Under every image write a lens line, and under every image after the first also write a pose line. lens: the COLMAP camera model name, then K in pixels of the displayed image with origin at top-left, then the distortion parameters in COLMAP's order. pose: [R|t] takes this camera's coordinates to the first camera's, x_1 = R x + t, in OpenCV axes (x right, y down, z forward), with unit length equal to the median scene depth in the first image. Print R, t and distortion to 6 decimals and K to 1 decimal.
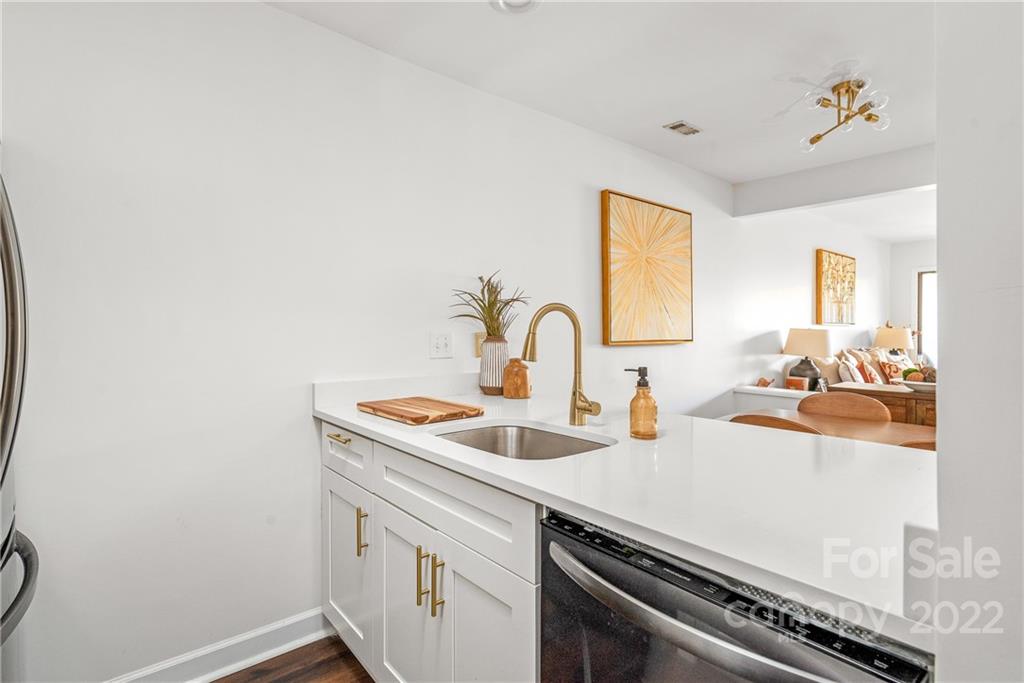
lens RADIAL K [[509.2, 0, 512.5], [0, 509.2, 335.1], [0, 0, 1]] dist [0.001899, -0.000213]
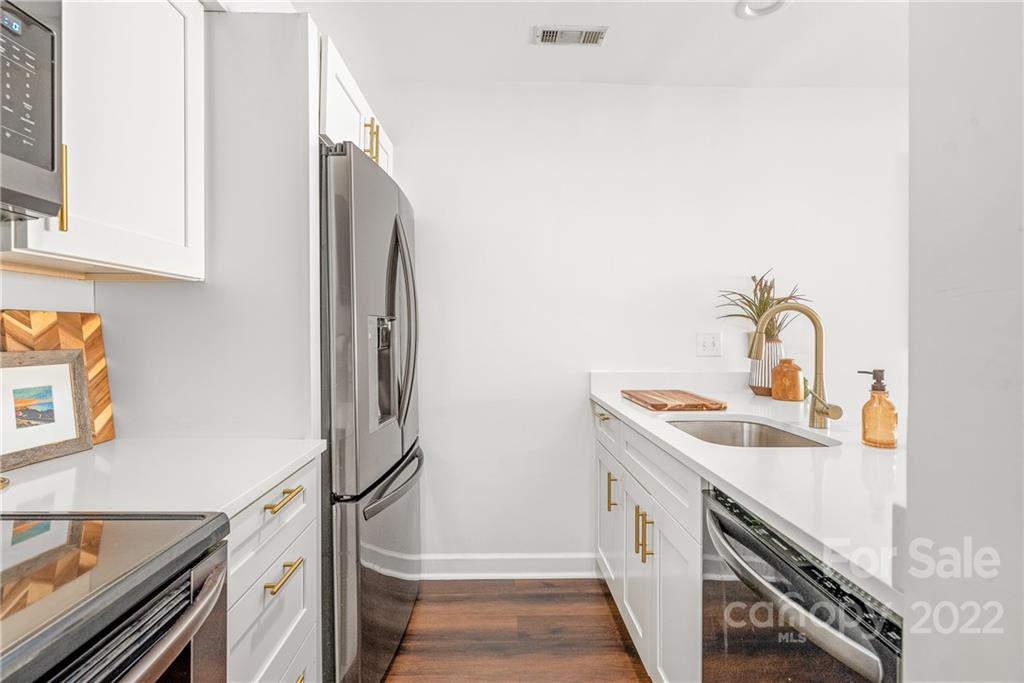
lens RADIAL K [[509.2, 0, 484.8], [0, 509.2, 332.9], [0, 0, 1]] dist [0.001899, -0.000213]
pose [[0.758998, 0.004925, -0.651074, 0.224993], [-0.007890, 0.999968, -0.001633, 0.002599], [0.651045, 0.006376, 0.759012, -0.115985]]
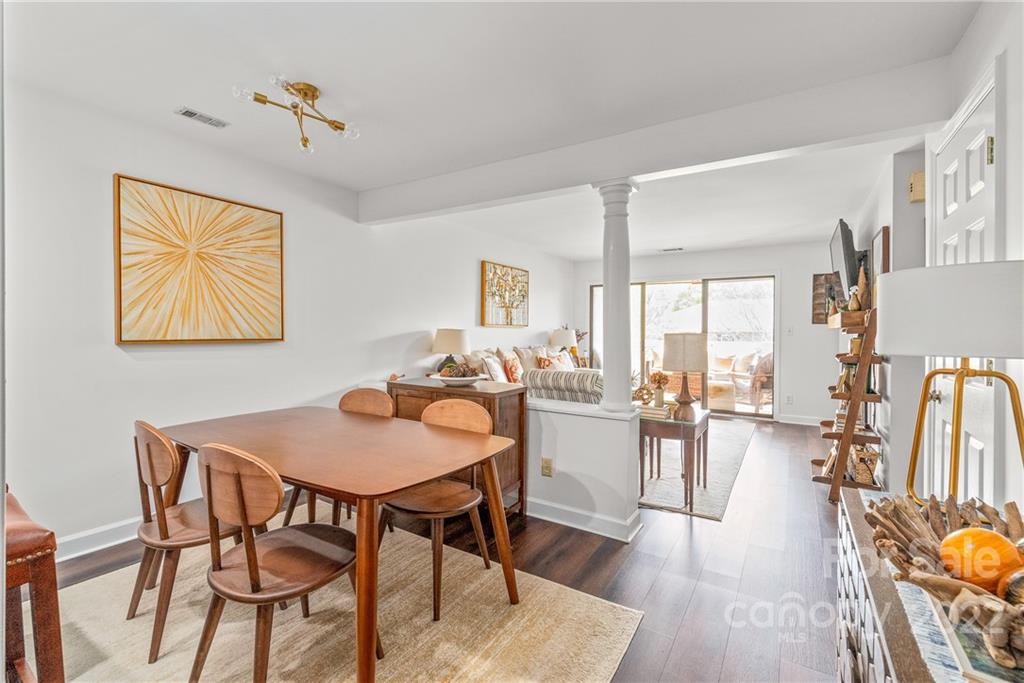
lens RADIAL K [[443.8, 0, 515.9], [0, 443.8, 336.9], [0, 0, 1]] dist [-0.001281, 0.001147]
pose [[0.955206, 0.001655, 0.295937, 0.940569], [-0.002350, 0.999995, 0.001994, 0.004190], [-0.295932, -0.002600, 0.955205, 0.046403]]
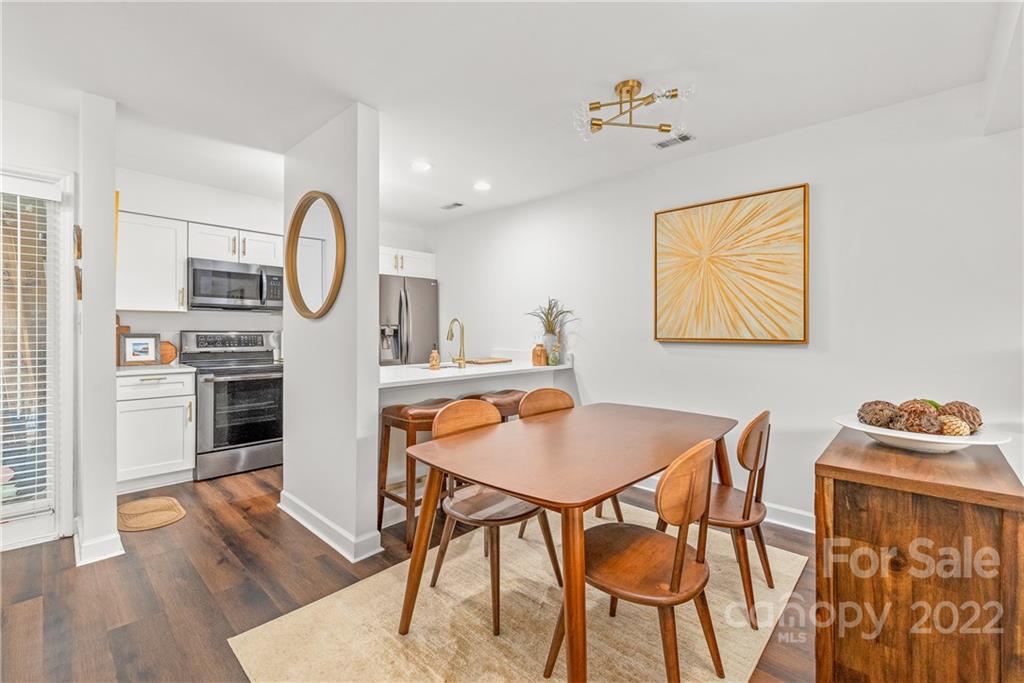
lens RADIAL K [[443.8, 0, 485.0], [0, 443.8, 330.4], [0, 0, 1]] dist [-0.001281, 0.001147]
pose [[0.052367, 0.002484, -0.998625, 1.808499], [-0.010615, 0.999942, 0.001931, -0.005337], [0.998571, 0.010499, 0.052390, 0.805450]]
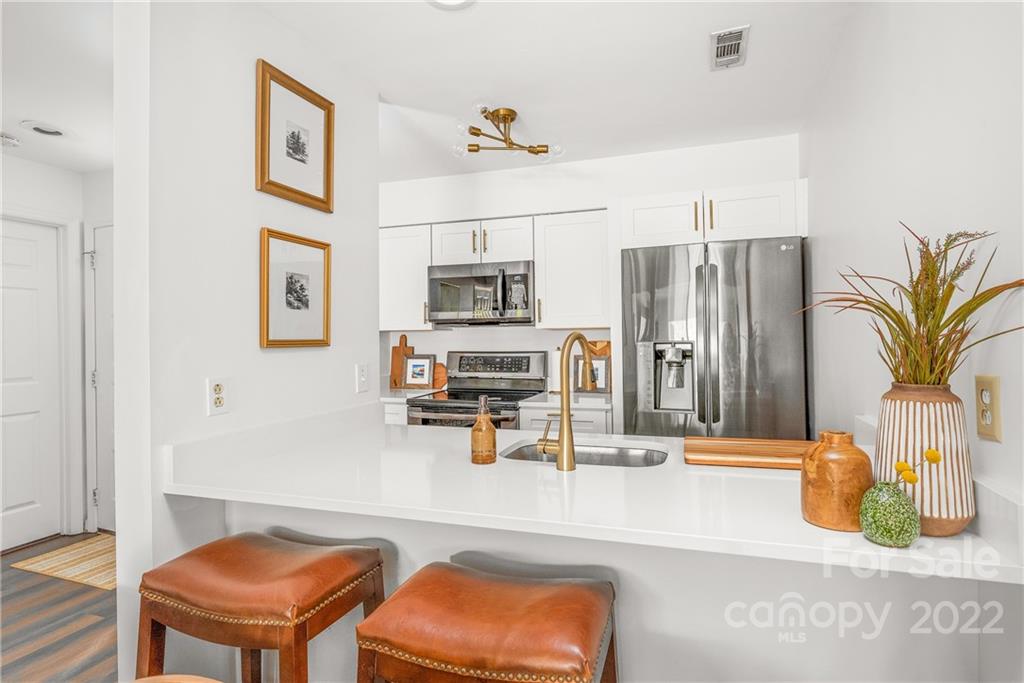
lens RADIAL K [[525.7, 0, 514.9], [0, 525.7, 337.2], [0, 0, 1]] dist [0.000211, -0.000073]
pose [[-0.864737, 0.013063, -0.502055, 0.575726], [0.010770, 0.999914, 0.007466, -0.051083], [0.502110, 0.001048, -0.864803, 1.415777]]
